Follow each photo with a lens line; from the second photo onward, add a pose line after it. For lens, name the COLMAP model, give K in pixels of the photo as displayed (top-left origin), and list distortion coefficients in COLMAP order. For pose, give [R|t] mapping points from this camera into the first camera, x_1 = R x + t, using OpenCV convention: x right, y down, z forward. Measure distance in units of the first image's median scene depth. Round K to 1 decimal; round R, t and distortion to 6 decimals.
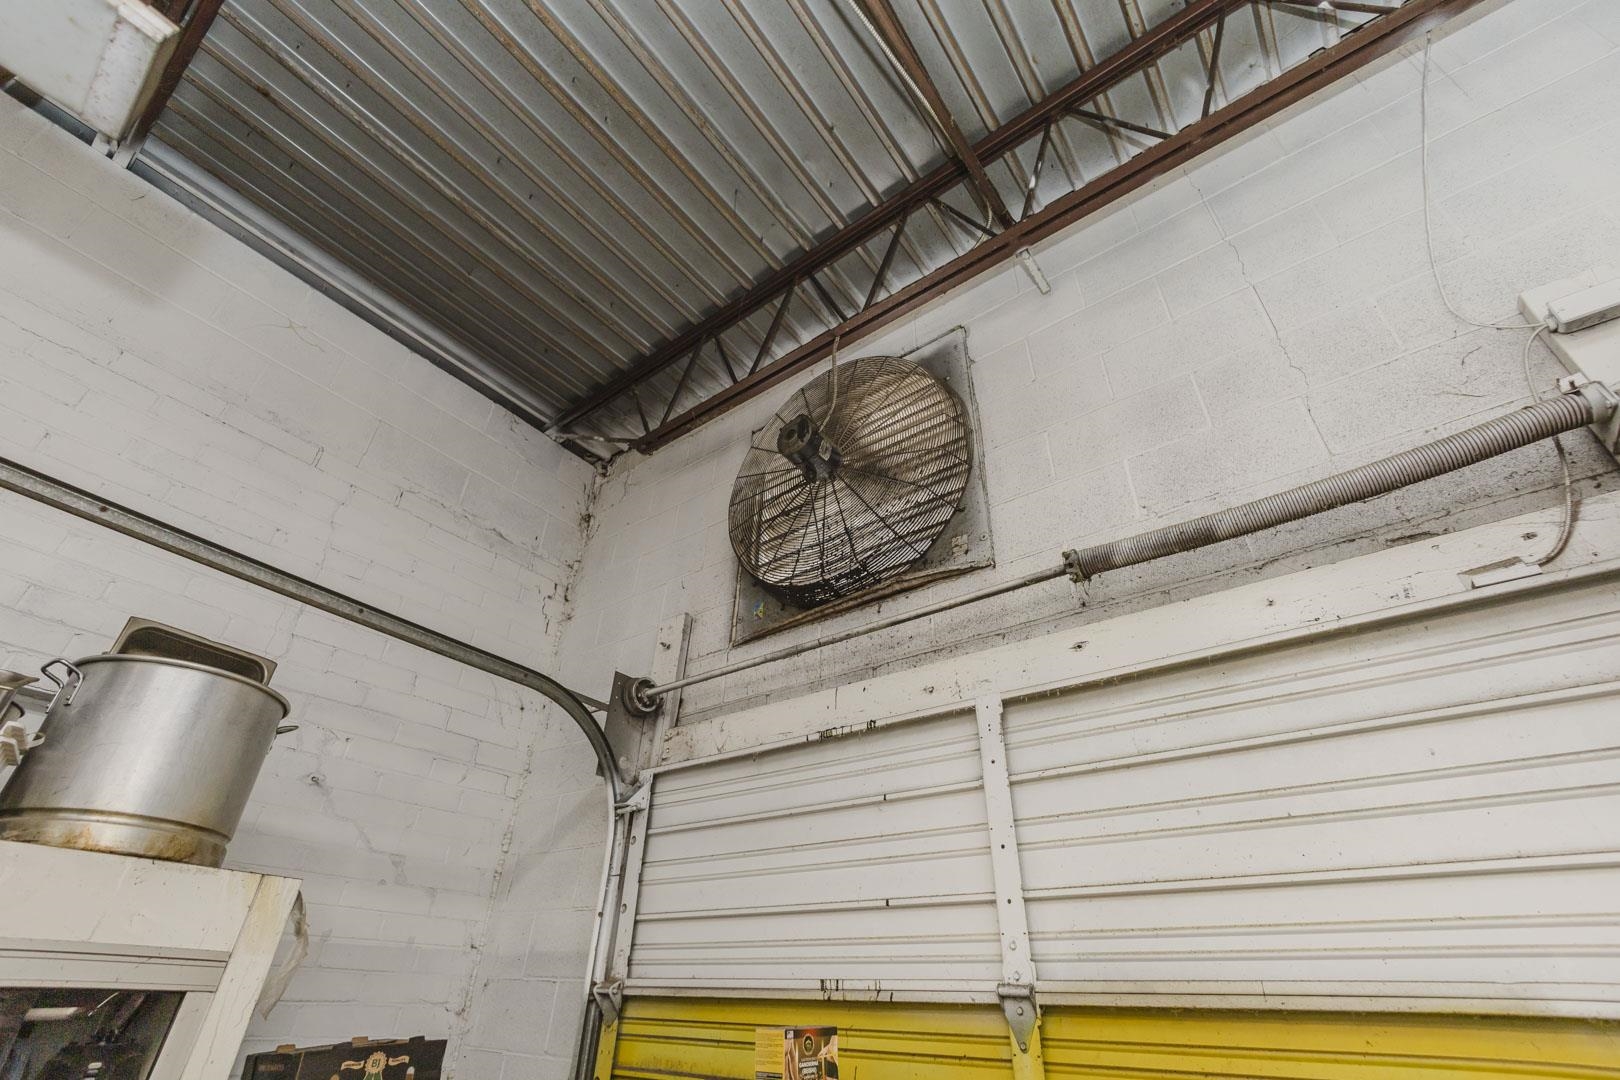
lens RADIAL K [[715.2, 0, 810.0], [0, 715.2, 540.0], [0, 0, 1]] dist [-0.008351, 0.000784]
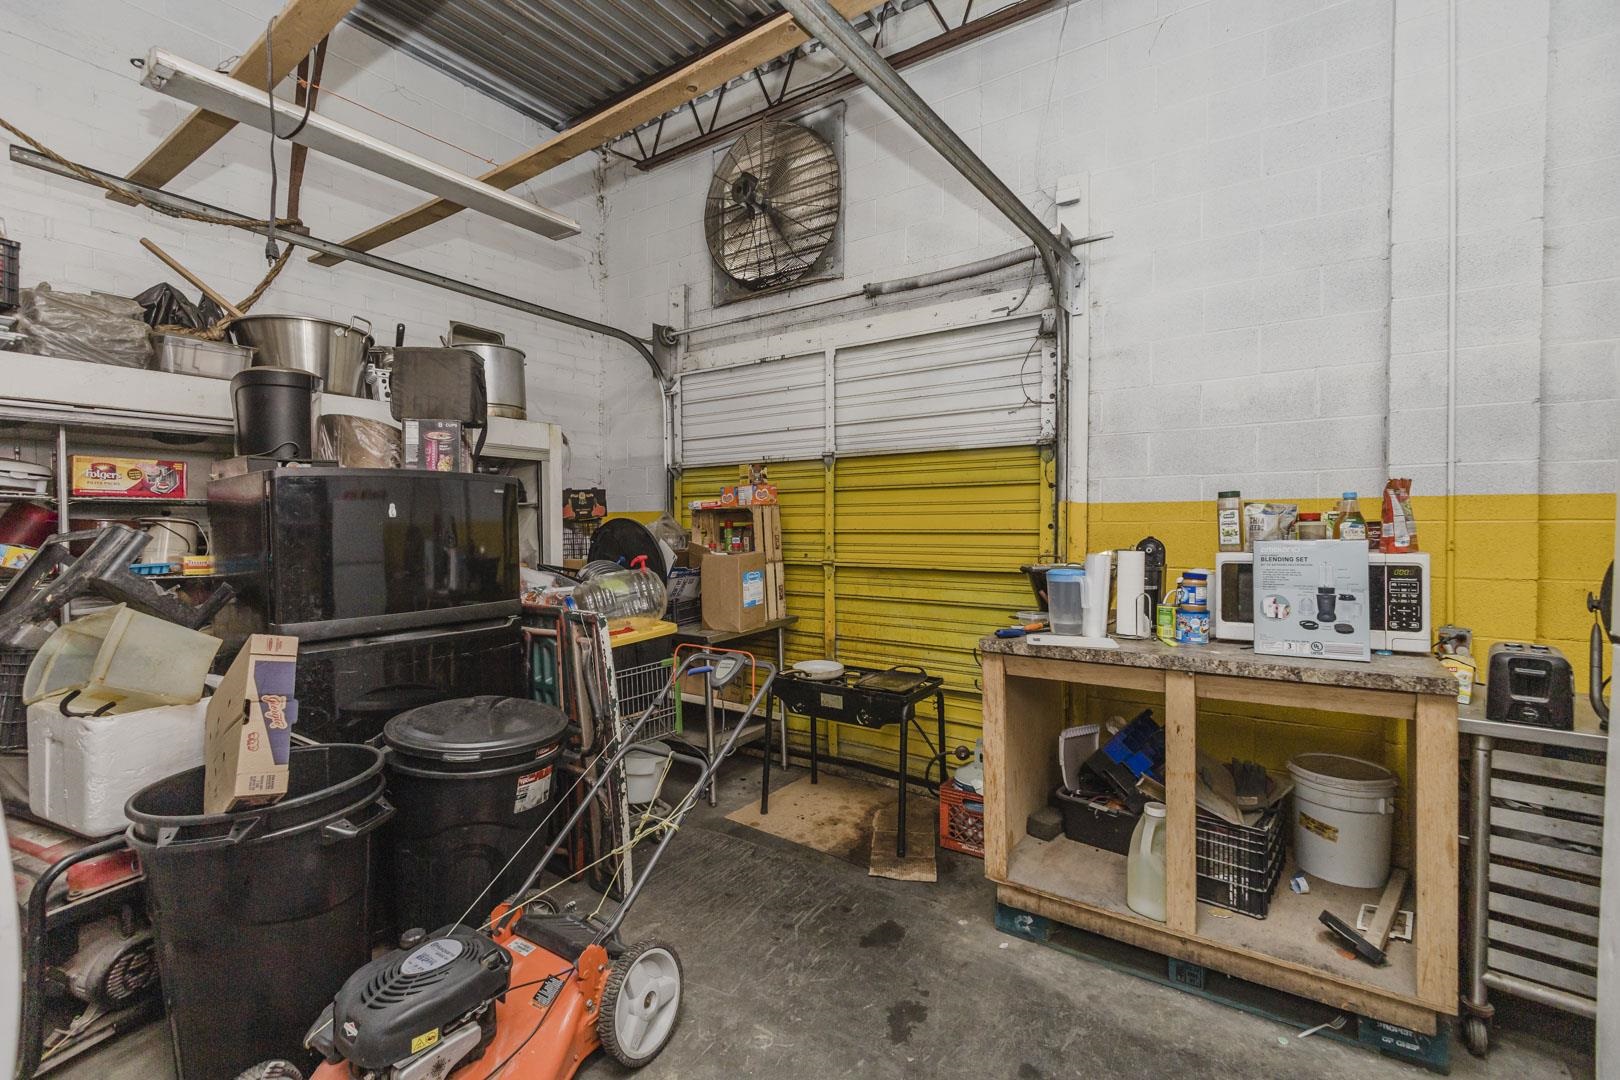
lens RADIAL K [[715.2, 0, 810.0], [0, 715.2, 540.0], [0, 0, 1]] dist [-0.008351, 0.000784]
pose [[0.998728, -0.028098, 0.041877, 0.052510], [-0.000225, 0.827900, 0.560876, -0.445326], [-0.050429, -0.560172, 0.826840, -1.002416]]
